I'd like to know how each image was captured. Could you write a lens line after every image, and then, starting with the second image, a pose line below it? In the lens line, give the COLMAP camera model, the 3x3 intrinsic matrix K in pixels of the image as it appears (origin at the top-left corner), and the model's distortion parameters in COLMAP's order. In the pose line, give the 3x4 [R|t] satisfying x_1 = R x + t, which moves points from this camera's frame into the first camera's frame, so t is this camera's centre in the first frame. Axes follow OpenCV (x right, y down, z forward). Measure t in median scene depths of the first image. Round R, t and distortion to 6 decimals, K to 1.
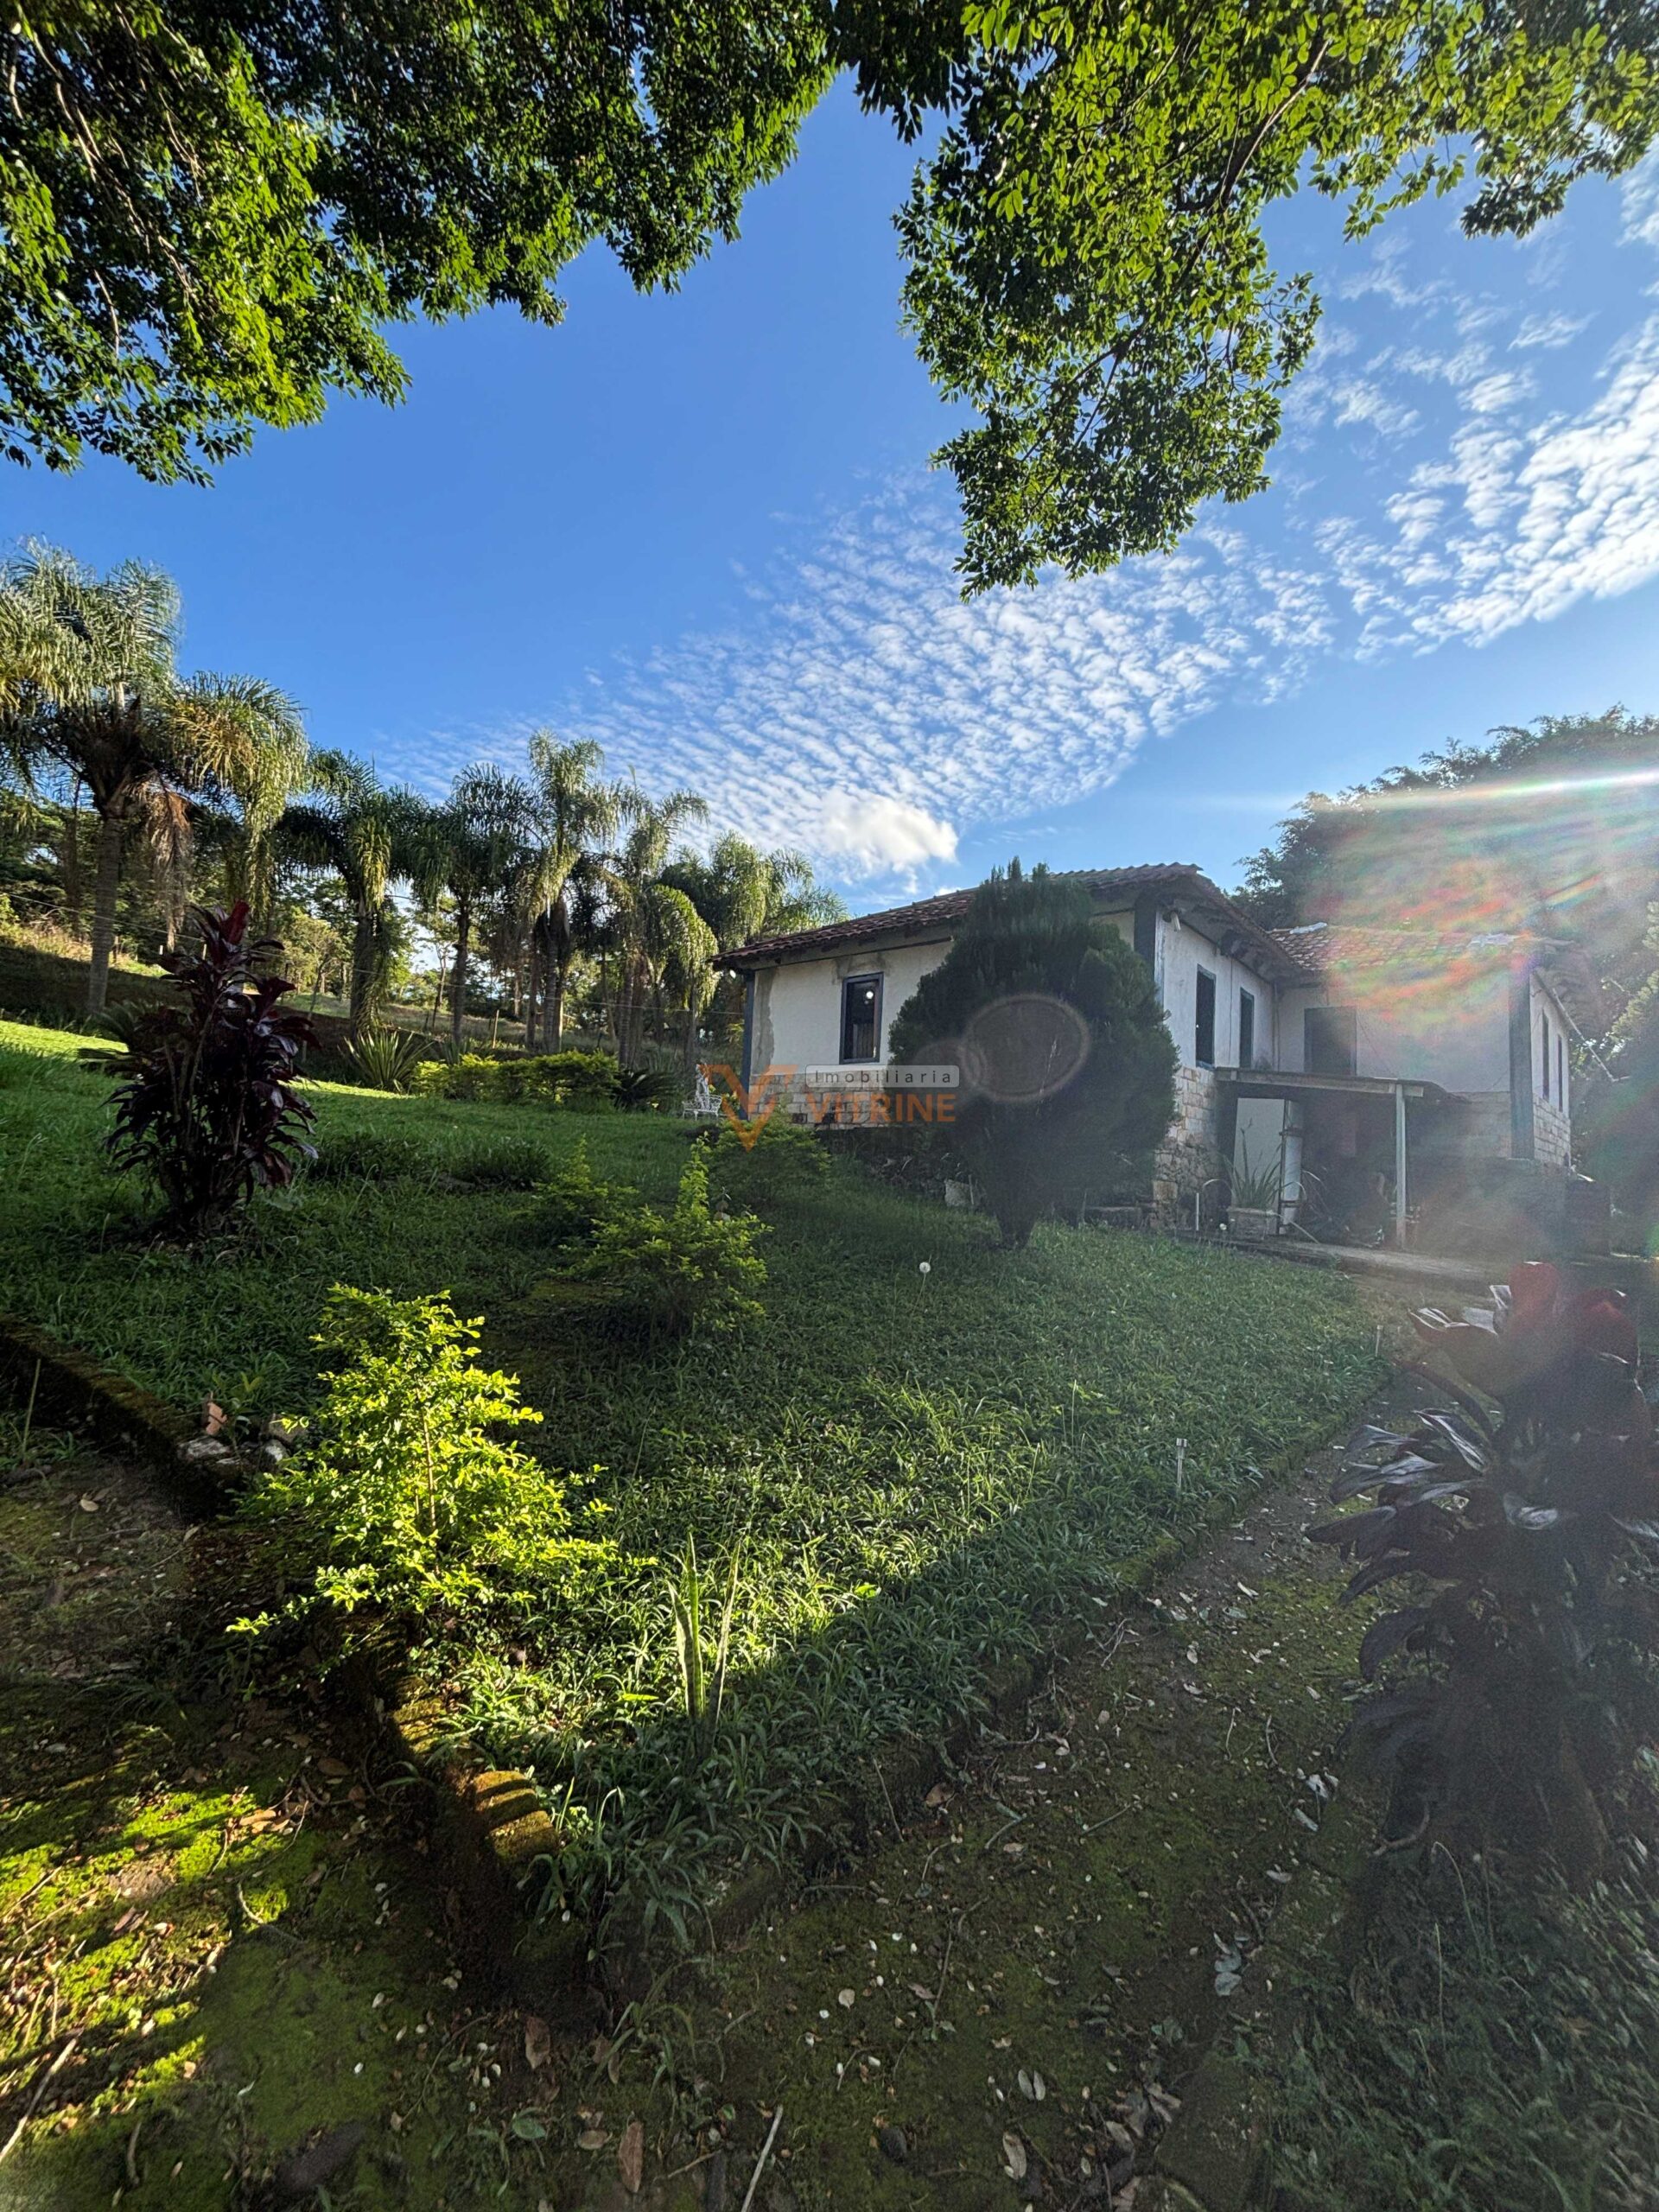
lens RADIAL K [[886.7, 0, 836.5], [0, 886.7, 1106.5], [0, 0, 1]] dist [0.000808, -0.000267]
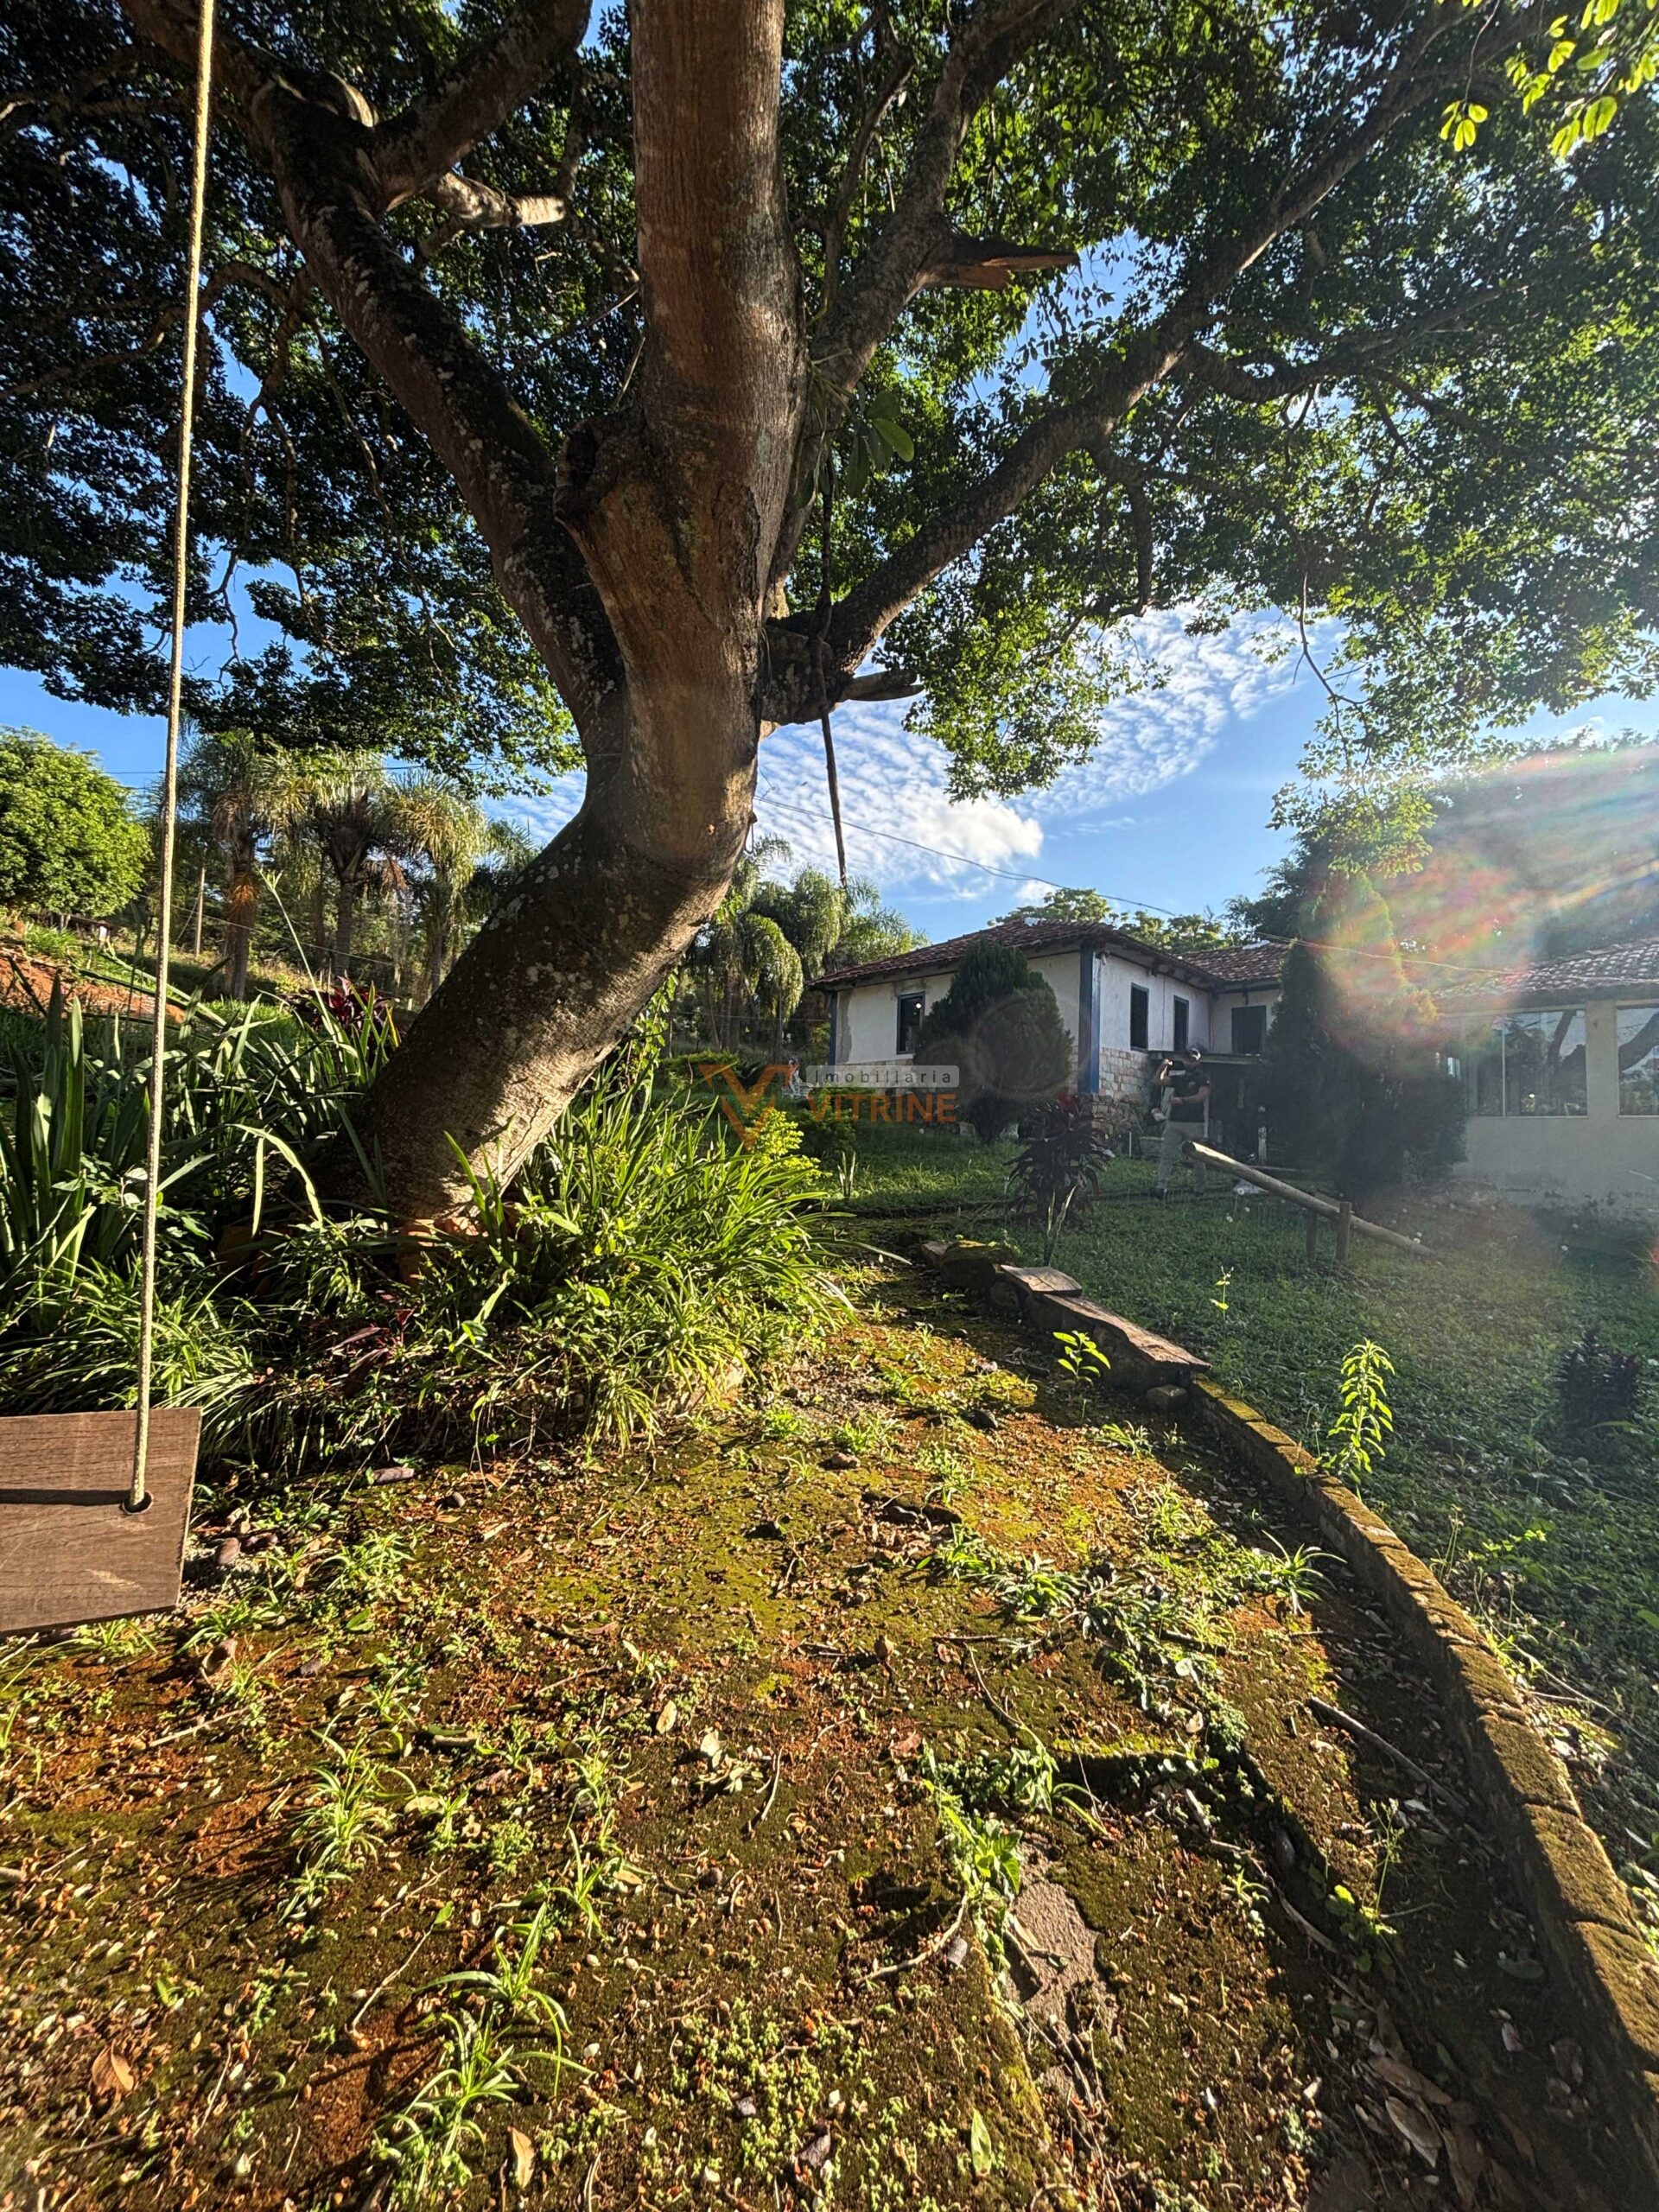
lens RADIAL K [[886.7, 0, 836.5], [0, 886.7, 1106.5], [0, 0, 1]] dist [0.000808, -0.000267]
pose [[0.996473, -0.015262, -0.082509, 0.010630], [0.015305, 0.999883, -0.000110, 0.015542], [0.082501, -0.001153, 0.996590, -0.201403]]
